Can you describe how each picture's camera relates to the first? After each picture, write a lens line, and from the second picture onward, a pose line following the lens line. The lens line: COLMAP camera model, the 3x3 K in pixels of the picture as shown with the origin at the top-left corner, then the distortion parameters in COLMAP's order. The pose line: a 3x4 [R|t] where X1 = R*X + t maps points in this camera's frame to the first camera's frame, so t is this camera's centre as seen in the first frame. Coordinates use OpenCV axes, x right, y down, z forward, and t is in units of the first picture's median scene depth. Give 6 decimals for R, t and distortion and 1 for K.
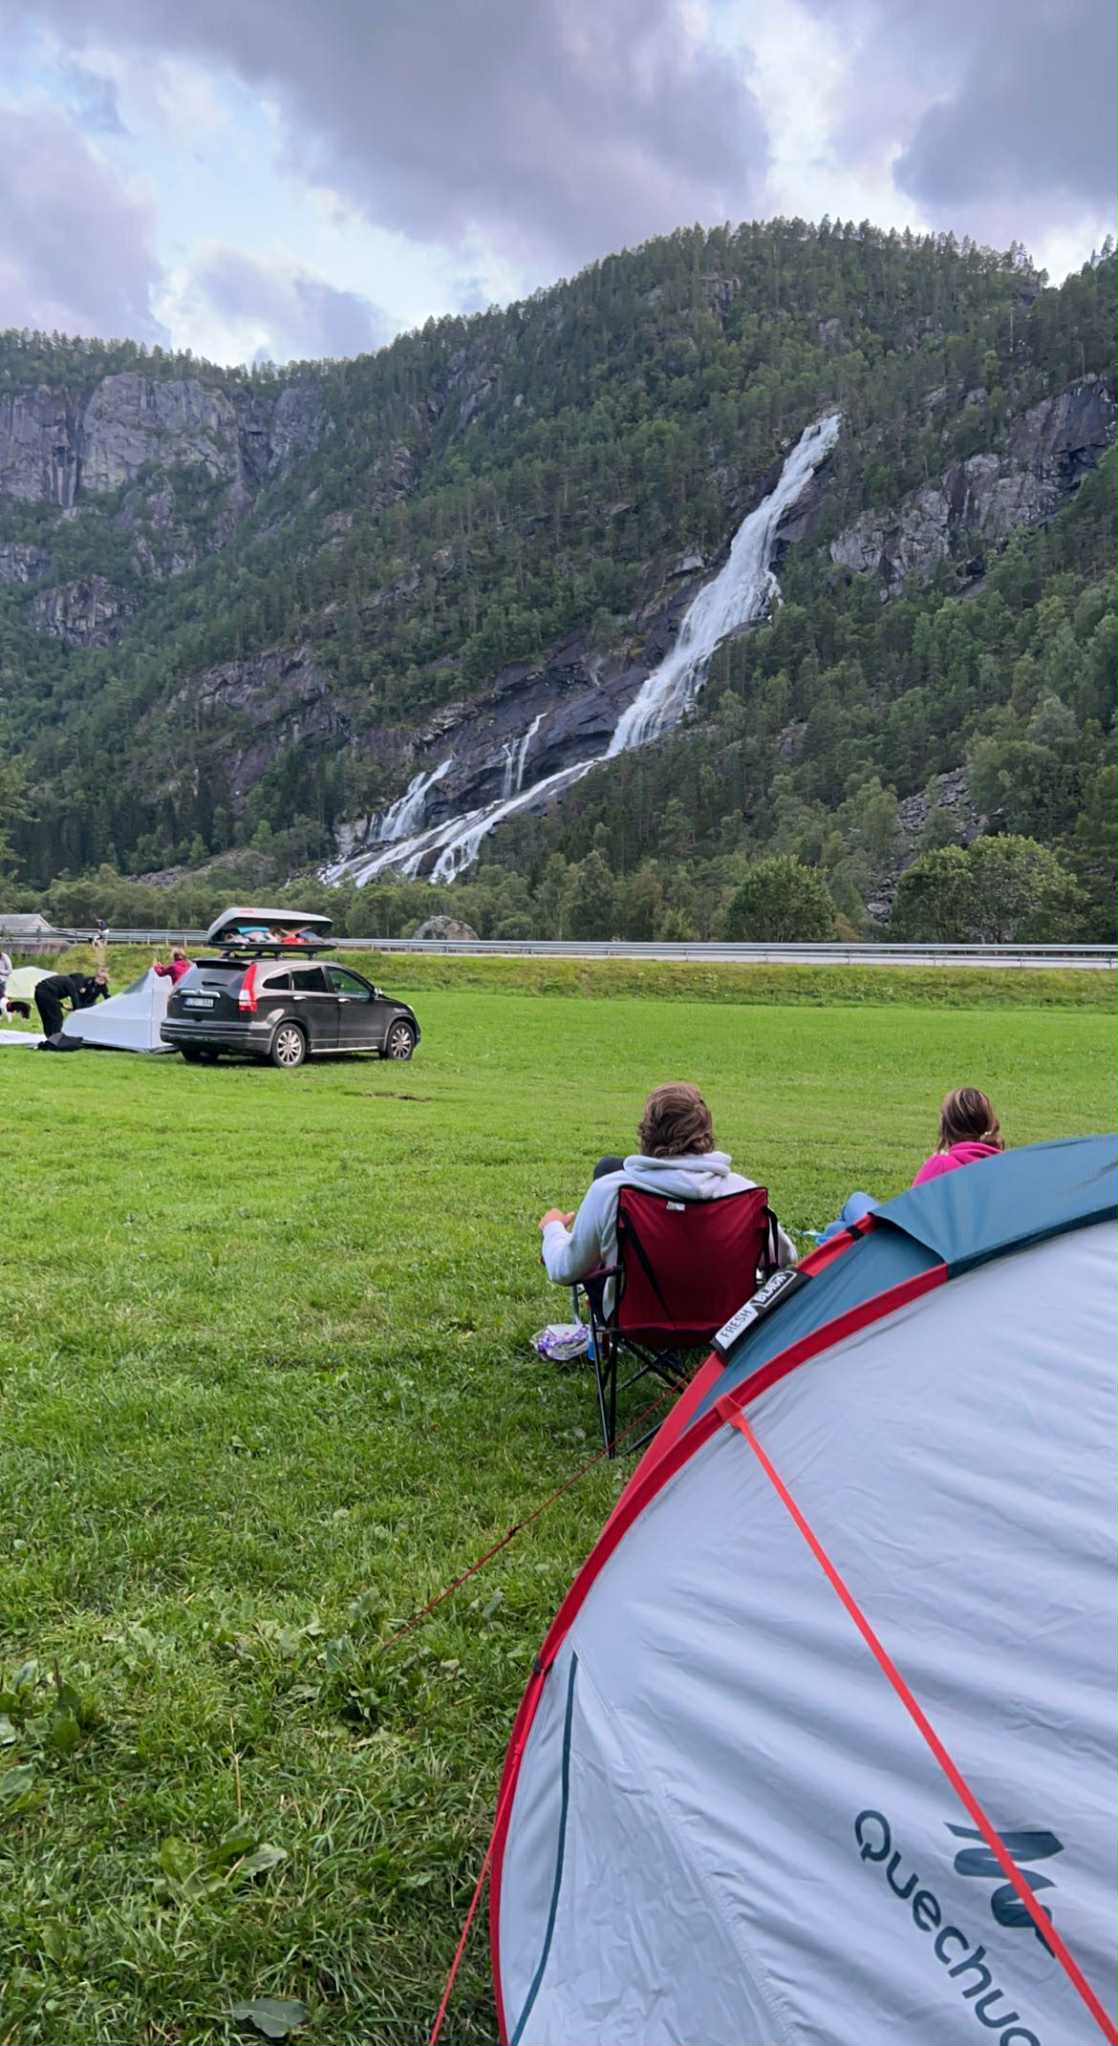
lens RADIAL K [[1478.9, 0, 559.0], [0, 1478.9, 1023.0], [0, 0, 1]] dist [0.067039, -0.100864]
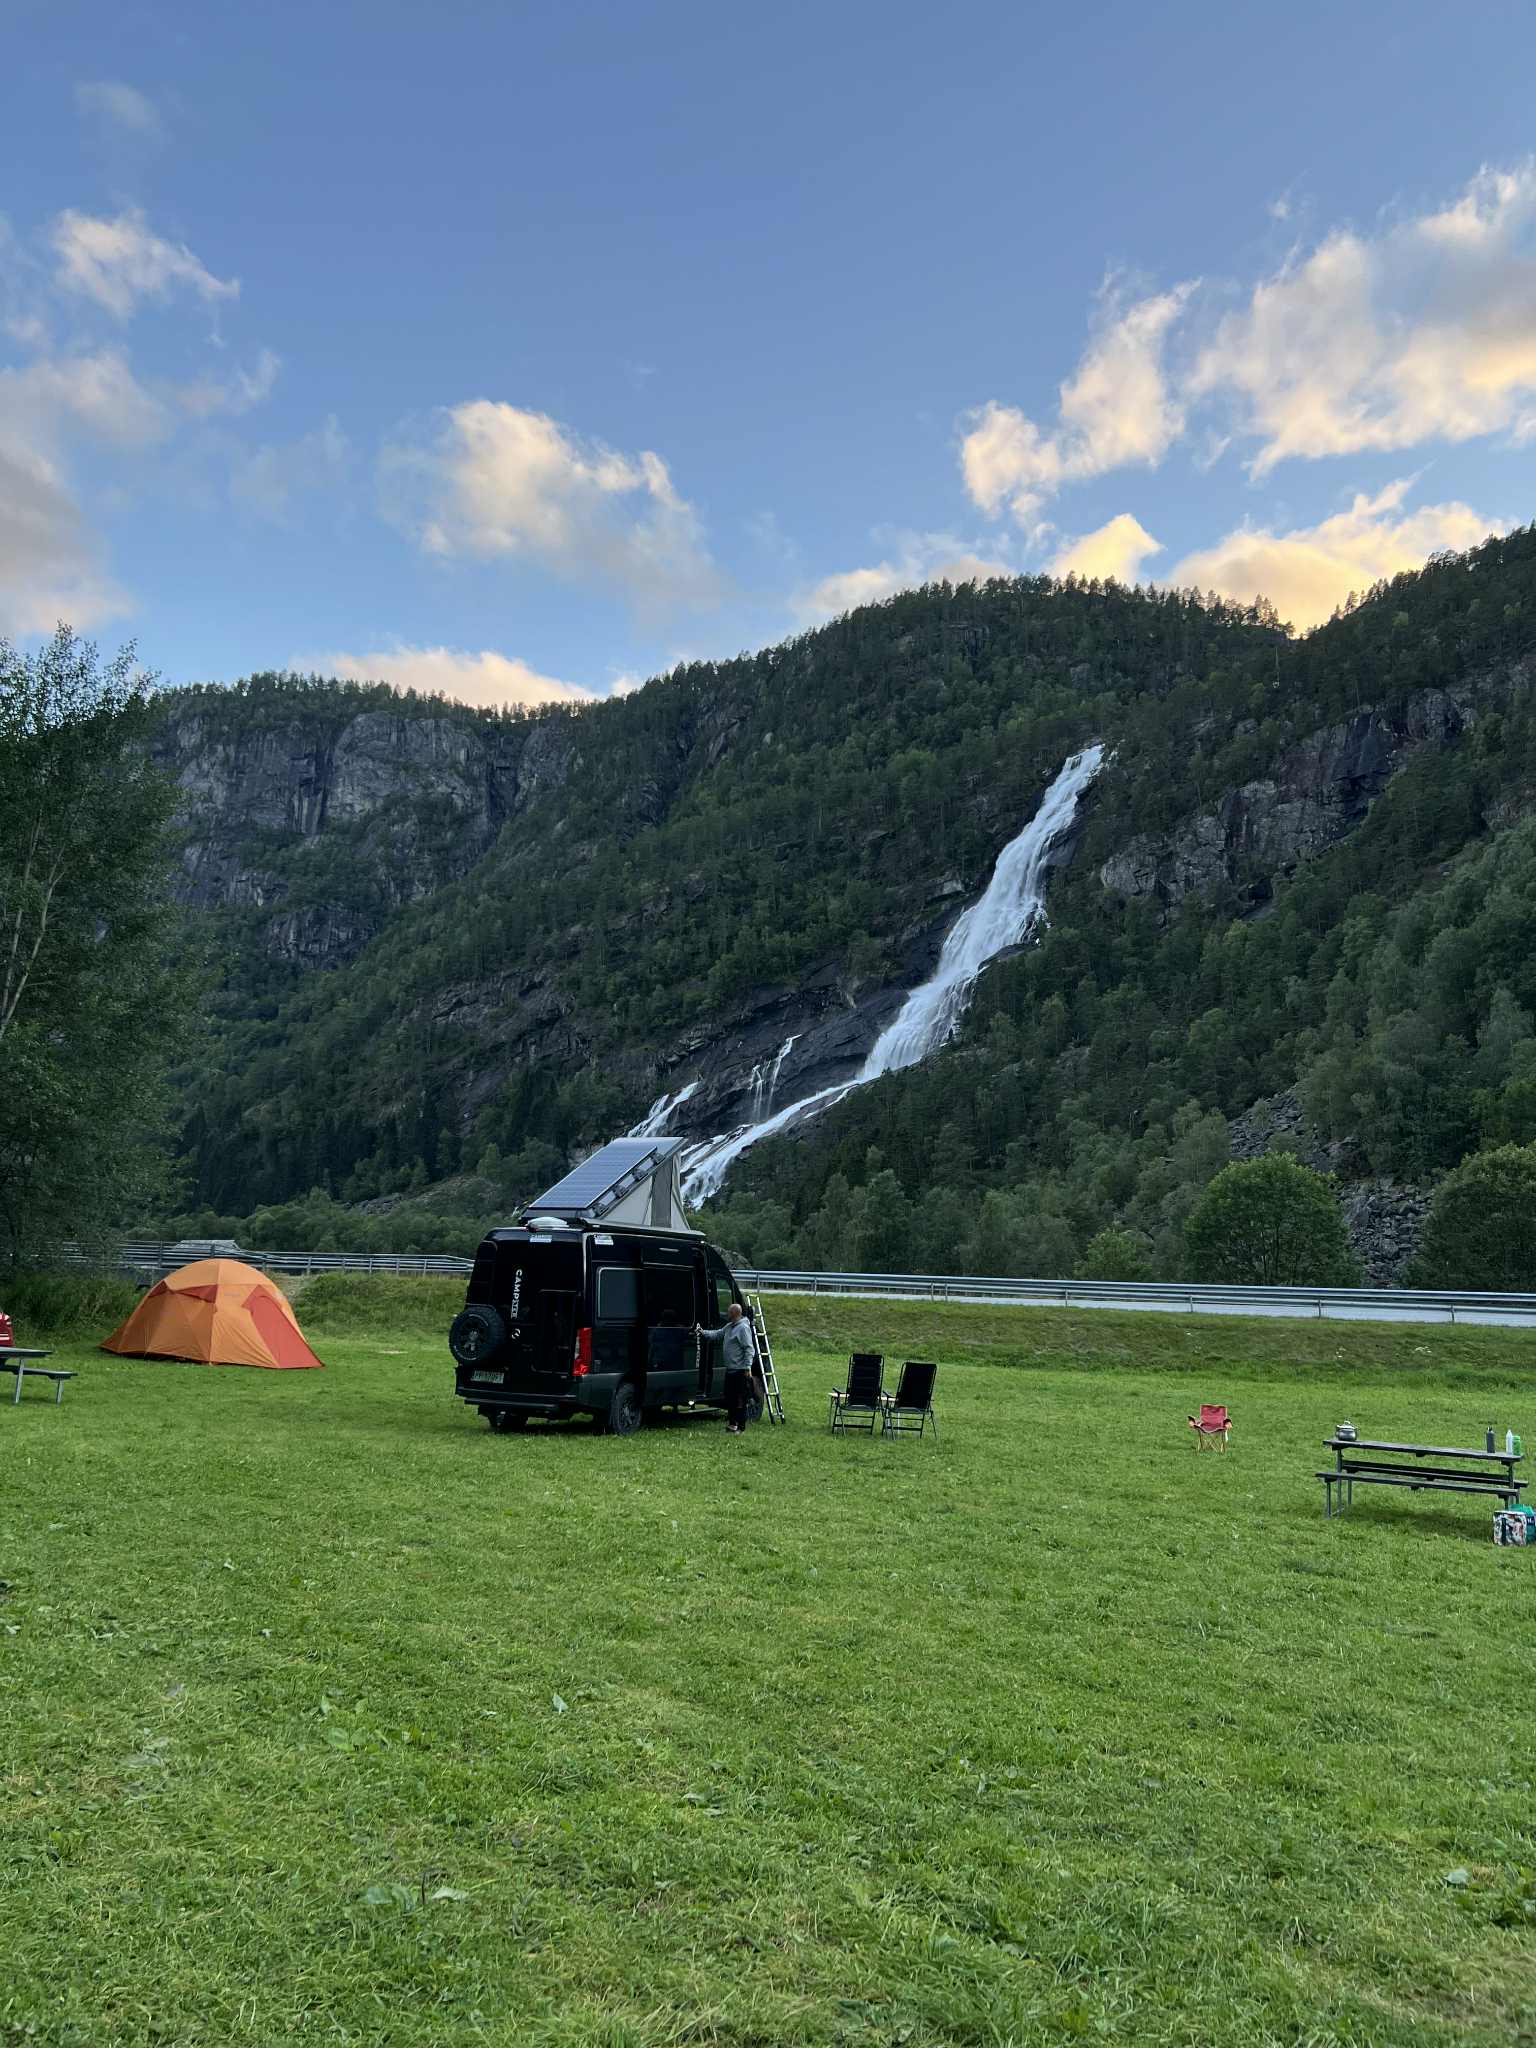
lens RADIAL K [[1530.3, 0, 768.0], [0, 1530.3, 1024.0], [0, 0, 1]] dist [0.200667, -0.572515]
pose [[0.999774, 0.015268, -0.014789, -0.012587], [-0.018145, 0.975427, -0.219573, -0.001128], [0.011073, 0.219792, 0.975484, 0.040608]]
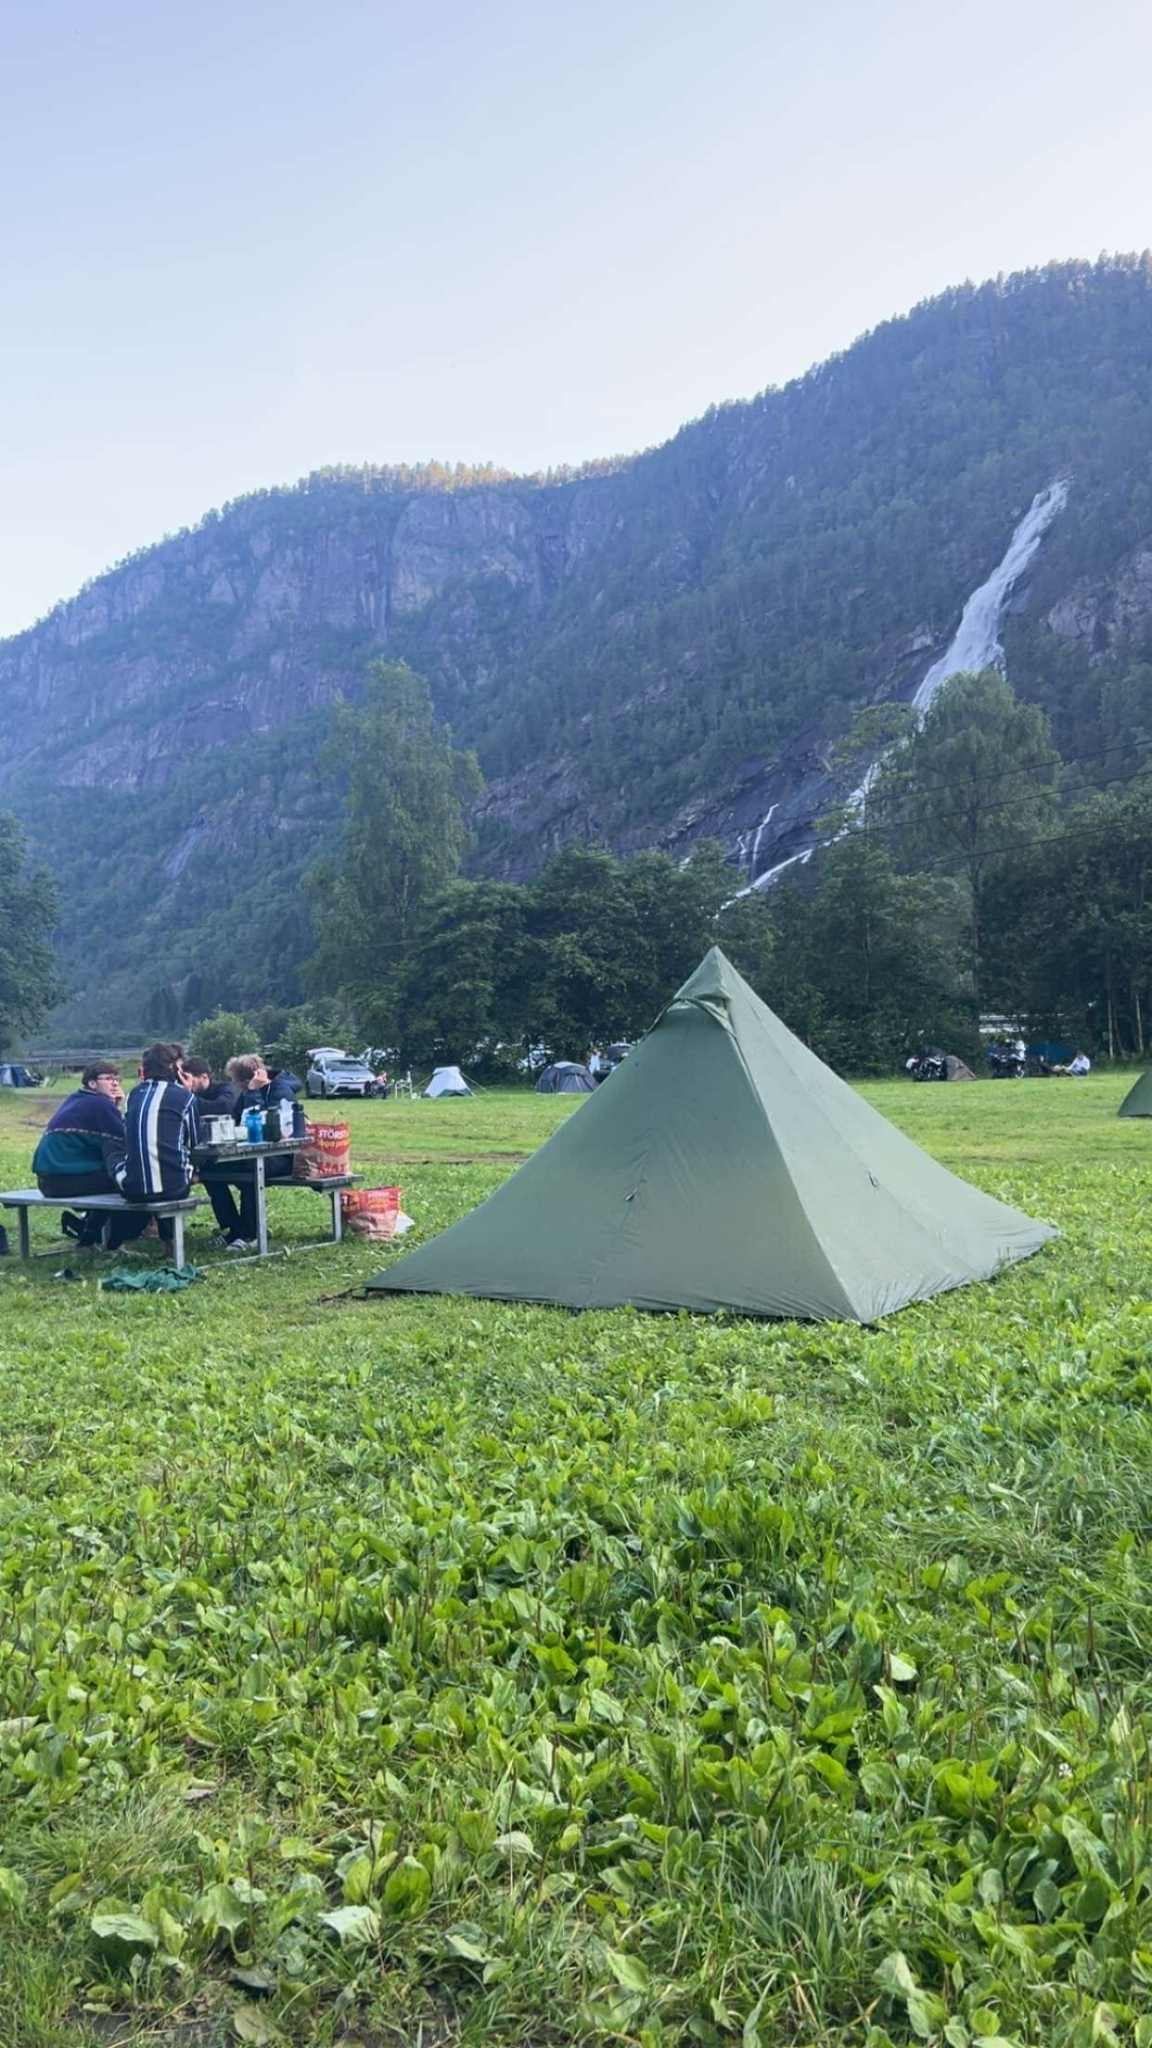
lens RADIAL K [[1610.8, 0, 585.5], [0, 1610.8, 1050.5], [0, 0, 1]] dist [0.095841, -0.211120]
pose [[0.973445, -0.050723, -0.223233, 0.090262], [0.041233, 0.998045, -0.046974, 0.007255], [0.225179, 0.036522, 0.973633, -0.098601]]
